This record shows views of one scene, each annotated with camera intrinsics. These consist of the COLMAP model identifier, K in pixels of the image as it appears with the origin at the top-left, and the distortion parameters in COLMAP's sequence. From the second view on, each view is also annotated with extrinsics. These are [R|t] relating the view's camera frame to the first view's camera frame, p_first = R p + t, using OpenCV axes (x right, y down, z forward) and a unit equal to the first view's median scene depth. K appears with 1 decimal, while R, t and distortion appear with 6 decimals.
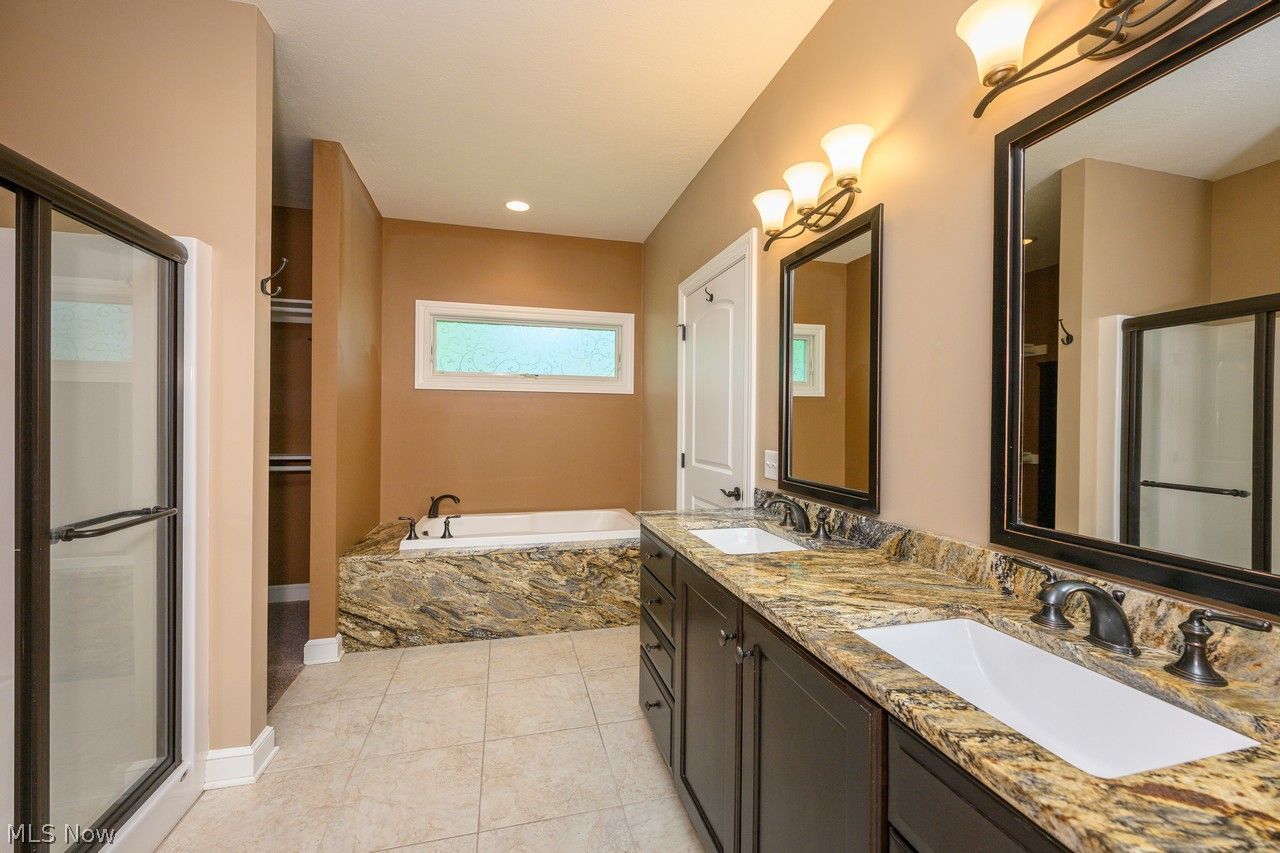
lens RADIAL K [[508.8, 0, 634.9], [0, 508.8, 425.5], [0, 0, 1]] dist [0.000204, 0.000029]
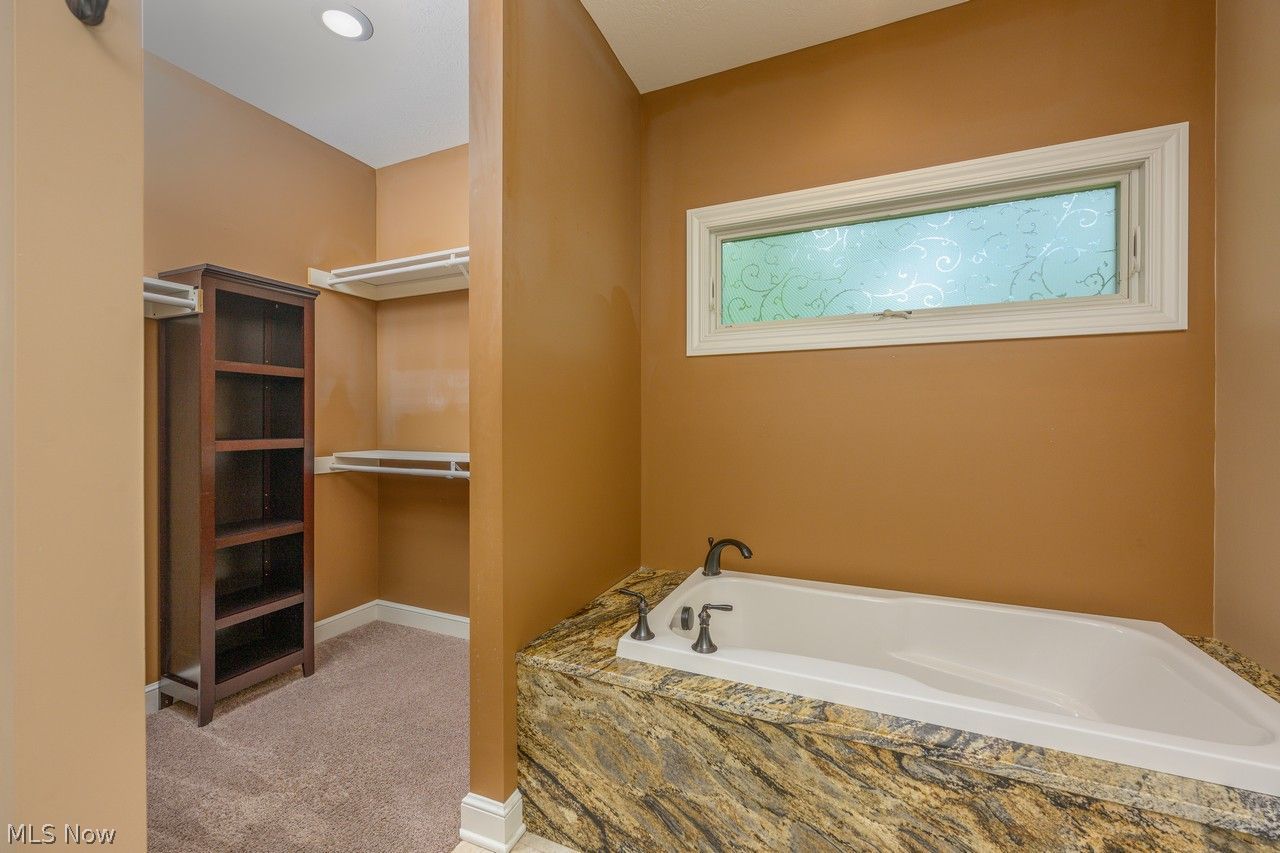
lens RADIAL K [[508.8, 0, 630.3], [0, 508.8, 422.1], [0, 0, 1]] dist [0.000204, 0.000029]
pose [[0.782732, -0.006389, -0.622326, -0.135417], [0.005035, 0.999980, -0.003934, 0.012630], [0.622338, -0.000054, 0.782749, 0.618530]]
